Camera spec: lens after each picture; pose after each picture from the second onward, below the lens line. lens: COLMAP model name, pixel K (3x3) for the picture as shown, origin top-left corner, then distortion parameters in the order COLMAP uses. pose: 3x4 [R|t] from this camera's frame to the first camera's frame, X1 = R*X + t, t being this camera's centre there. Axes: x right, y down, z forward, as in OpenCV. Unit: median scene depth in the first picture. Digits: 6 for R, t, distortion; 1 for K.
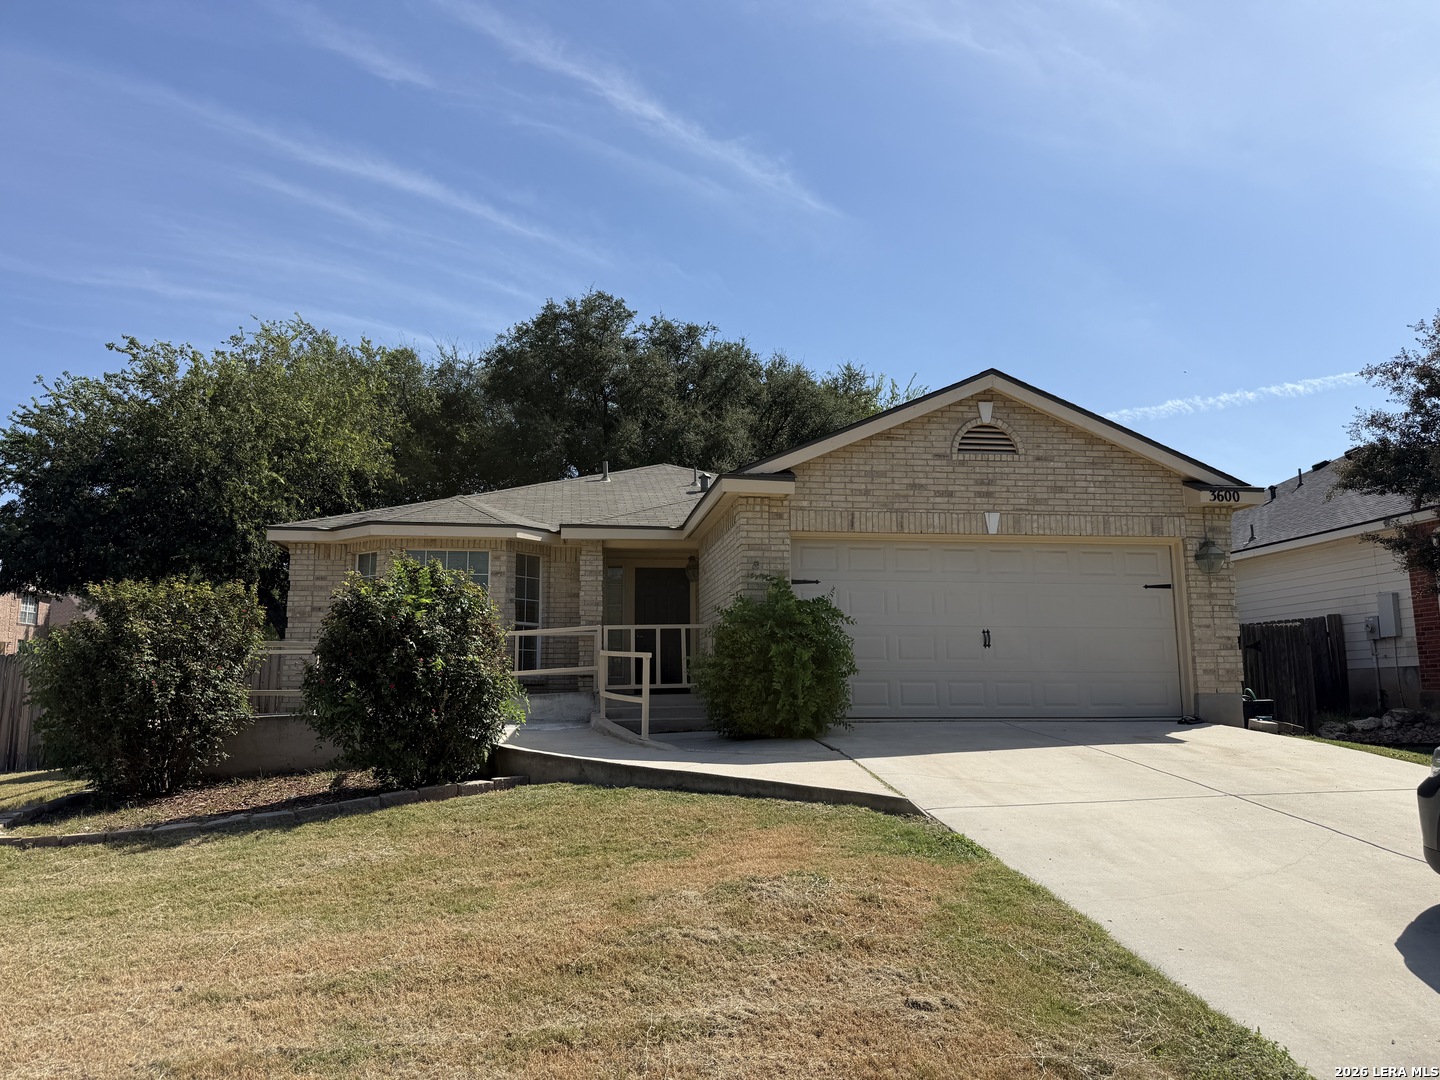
lens RADIAL K [[1007.3, 0, 720.3], [0, 1007.3, 532.5], [0, 0, 1]] dist [0.101584, 0.001016]
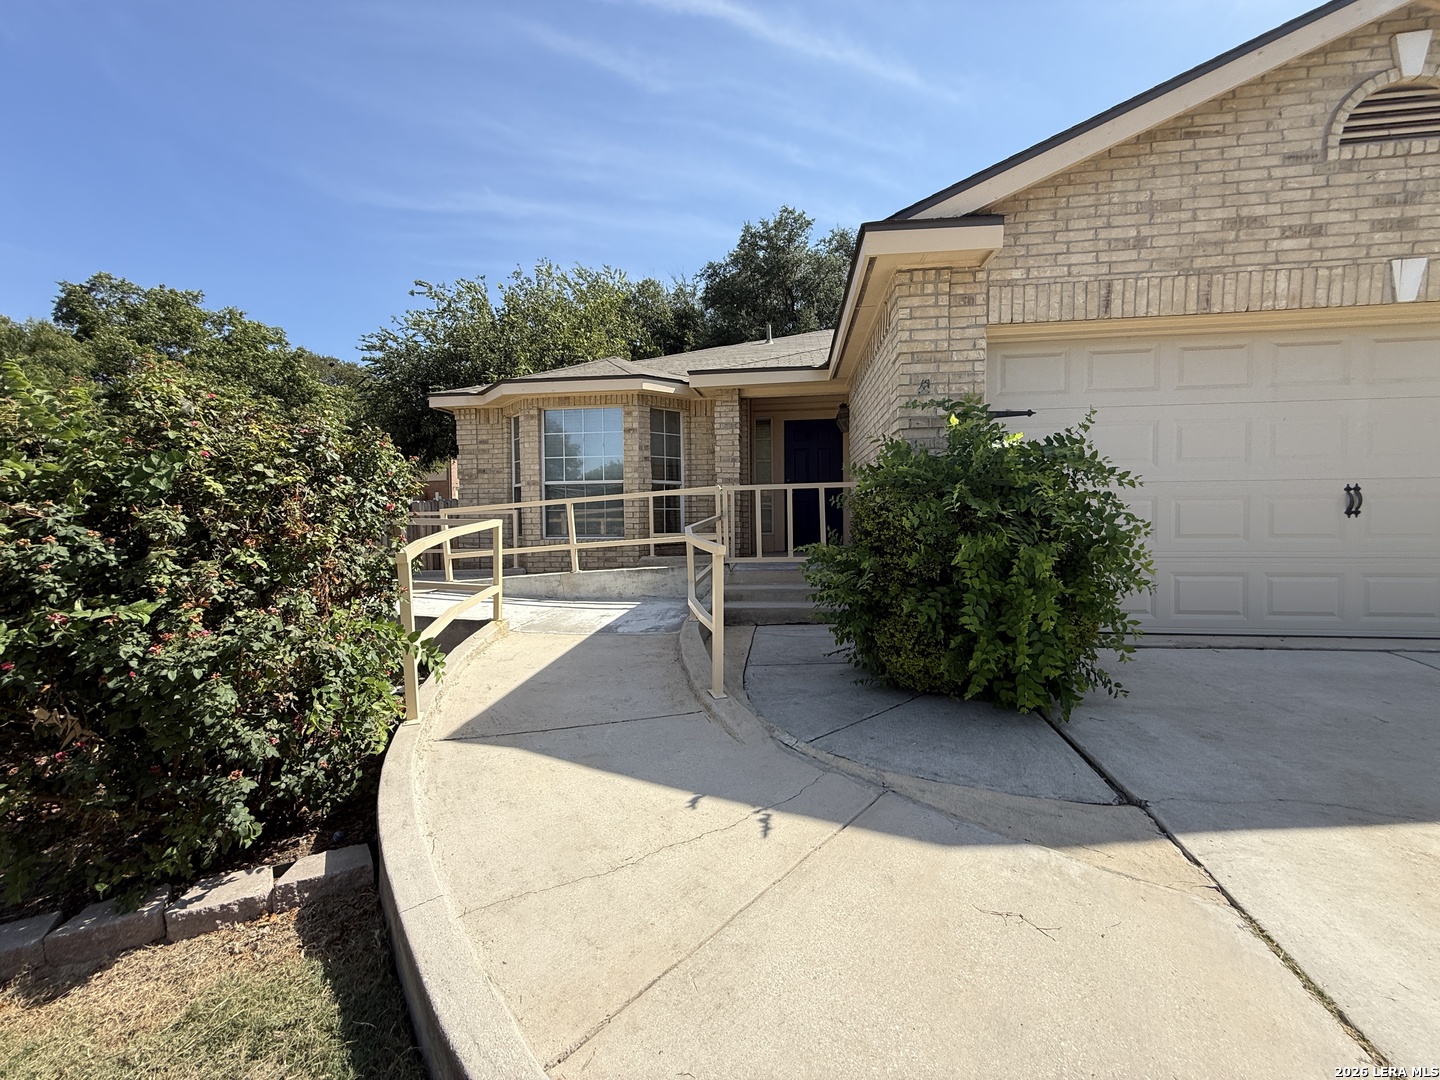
lens RADIAL K [[578.2, 0, 715.4], [0, 578.2, 540.0], [0, 0, 1]] dist [-0.000217, 0.000336]
pose [[0.958374, 0.010090, -0.285337, 0.014319], [0.049120, 0.978648, 0.199586, 0.044361], [0.281258, -0.205294, 0.937416, 0.594308]]
